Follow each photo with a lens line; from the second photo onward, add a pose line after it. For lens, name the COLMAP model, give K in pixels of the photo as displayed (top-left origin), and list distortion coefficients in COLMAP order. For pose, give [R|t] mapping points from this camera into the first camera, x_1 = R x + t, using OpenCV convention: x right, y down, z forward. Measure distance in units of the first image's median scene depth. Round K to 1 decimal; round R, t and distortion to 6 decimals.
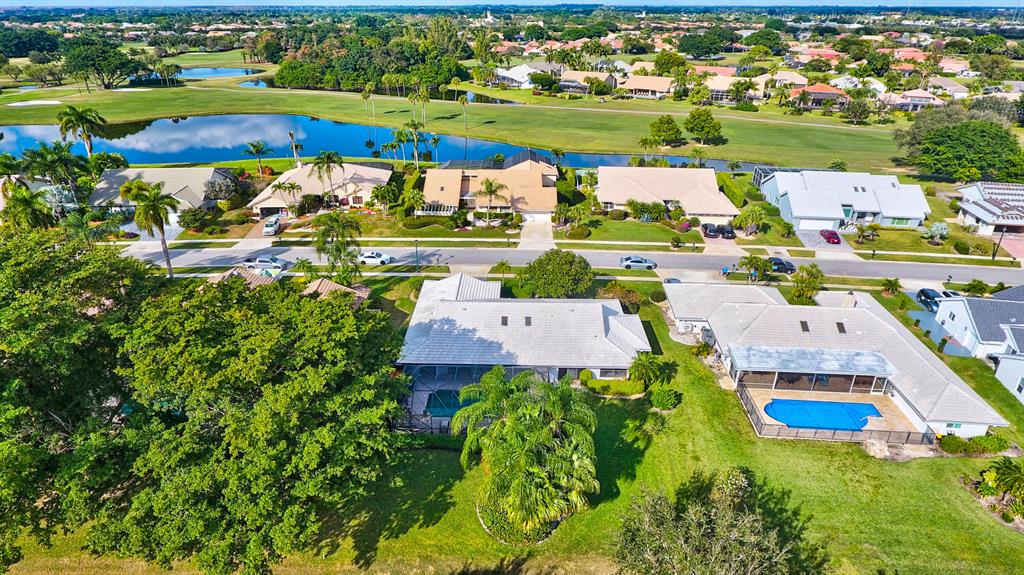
lens RADIAL K [[599.4, 0, 499.9], [0, 599.4, 292.2], [0, 0, 1]] dist [-0.001240, -0.000933]
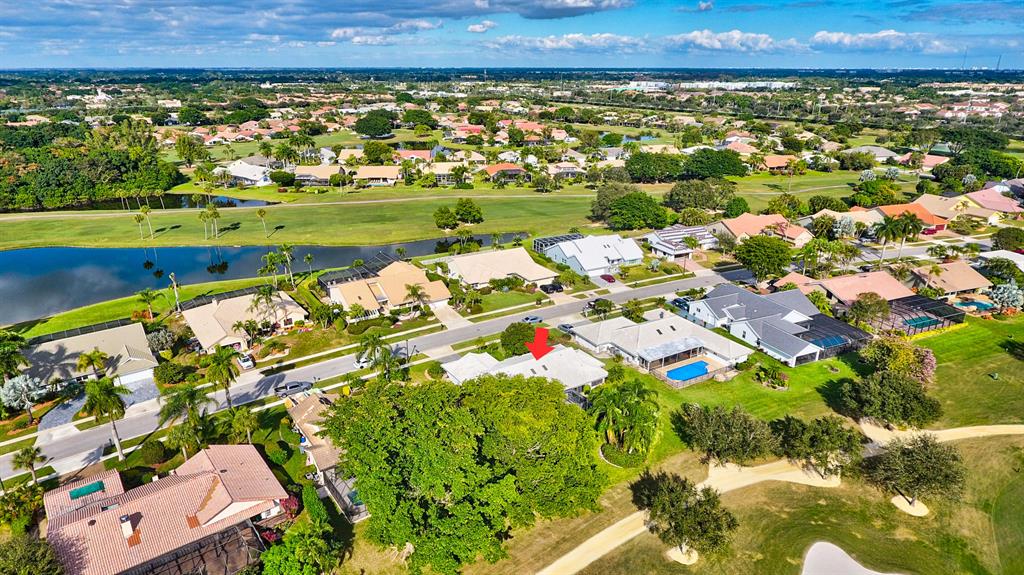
lens RADIAL K [[603.9, 0, 499.7], [0, 603.9, 289.1], [0, 0, 1]] dist [0.000994, -0.002447]
pose [[0.826515, -0.196186, 0.527620, -0.548642], [0.244603, 0.969357, -0.022731, -0.094979], [-0.506993, 0.147845, 0.849176, -0.241358]]
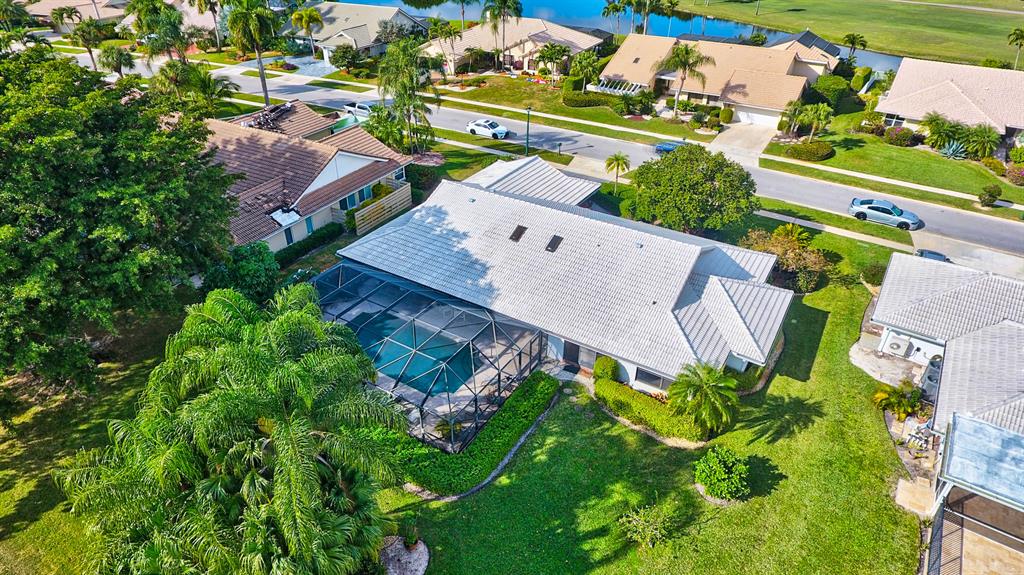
lens RADIAL K [[599.4, 0, 499.9], [0, 599.4, 292.2], [0, 0, 1]] dist [-0.001240, -0.000933]
pose [[0.859298, 0.279965, -0.428050, 0.156637], [-0.223333, 0.958273, 0.178422, 0.001802], [0.460141, -0.057720, 0.885967, 0.289737]]
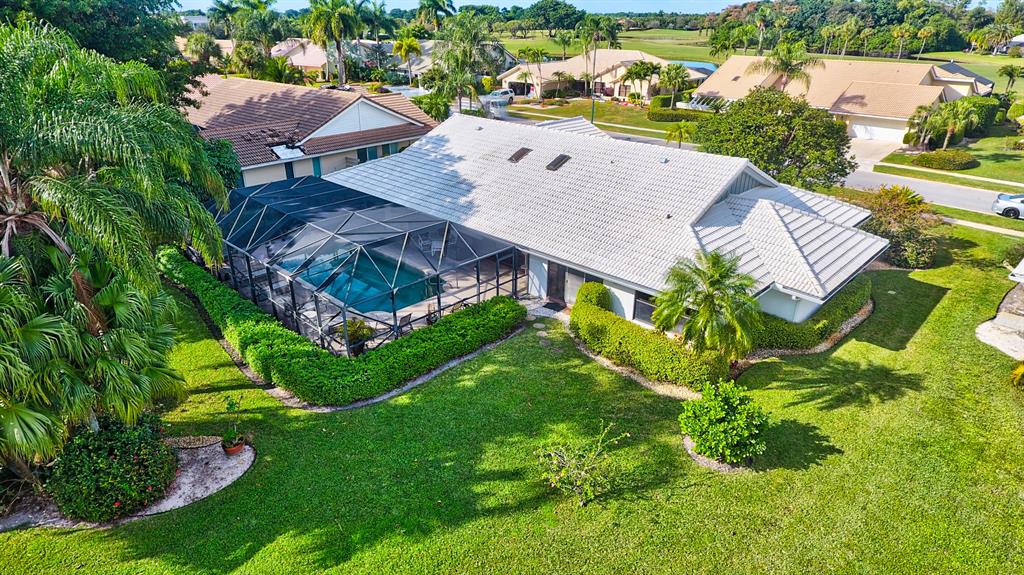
lens RADIAL K [[603.9, 0, 499.7], [0, 603.9, 289.1], [0, 0, 1]] dist [0.000994, -0.002447]
pose [[0.732456, 0.281632, -0.619832, 0.195335], [-0.297331, 0.951341, 0.080903, 0.069832], [0.612456, 0.125038, 0.780553, 0.385956]]
